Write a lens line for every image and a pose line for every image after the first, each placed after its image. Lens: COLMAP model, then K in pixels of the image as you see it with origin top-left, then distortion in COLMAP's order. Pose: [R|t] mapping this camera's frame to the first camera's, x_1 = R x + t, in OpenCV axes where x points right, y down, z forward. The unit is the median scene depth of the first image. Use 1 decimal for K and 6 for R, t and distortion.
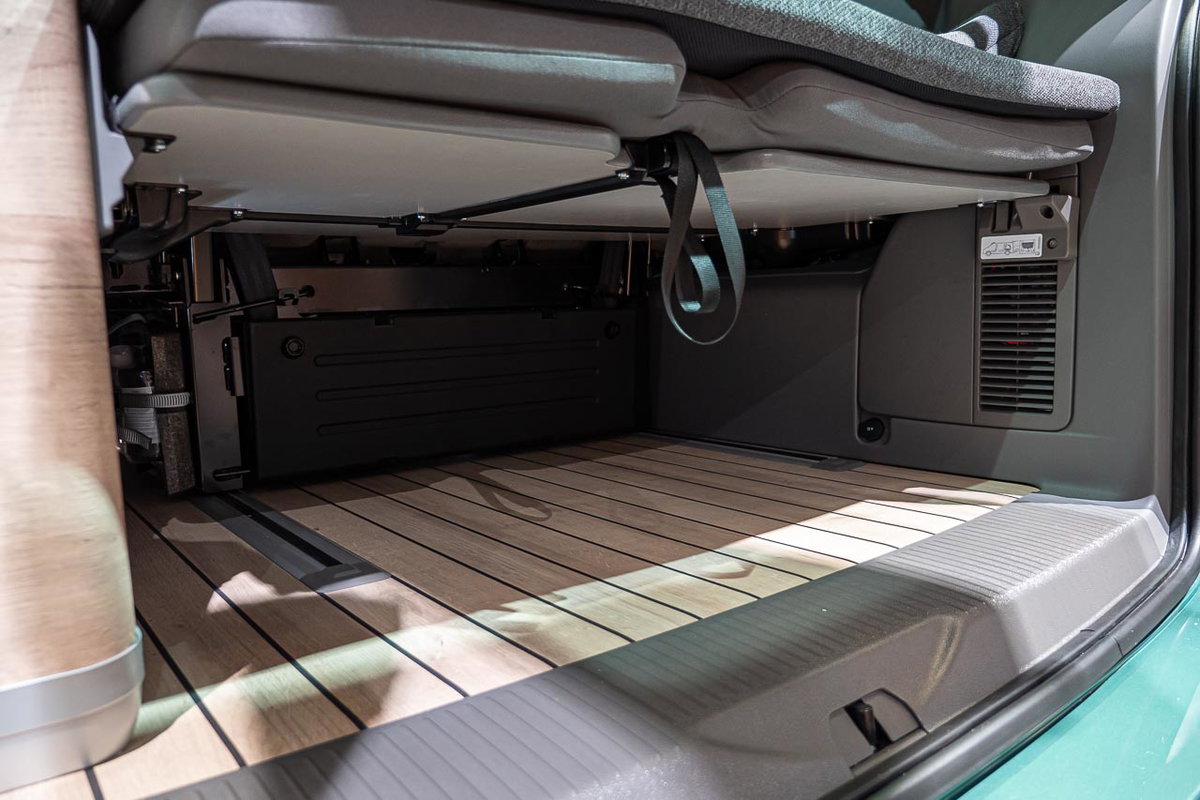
lens RADIAL K [[868.0, 0, 600.0], [0, 868.0, 400.0], [0, 0, 1]] dist [-0.025462, -0.000218]
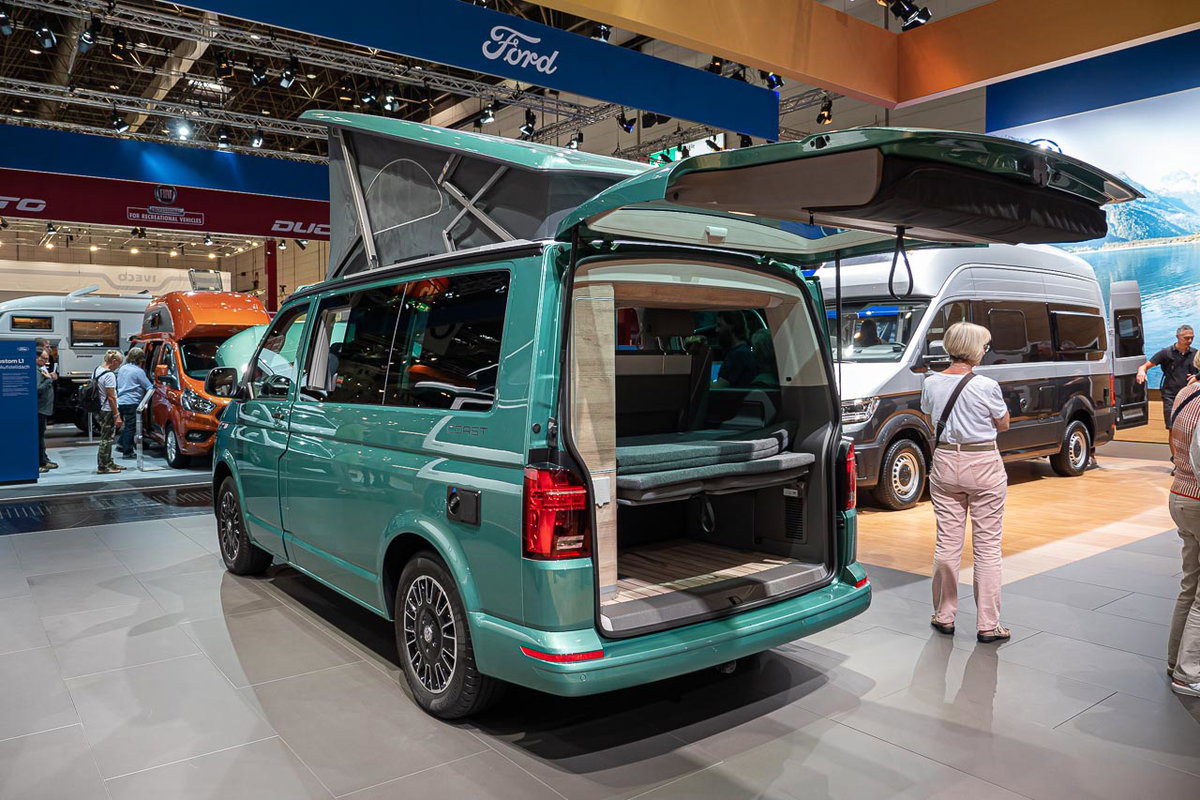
lens RADIAL K [[868.0, 0, 600.0], [0, 868.0, 400.0], [0, 0, 1]] dist [-0.025462, -0.000218]
pose [[0.999718, 0.017168, -0.016422, -0.284523], [-0.018351, 0.997024, -0.074871, -0.291641], [0.015087, 0.075151, 0.997058, -2.800222]]
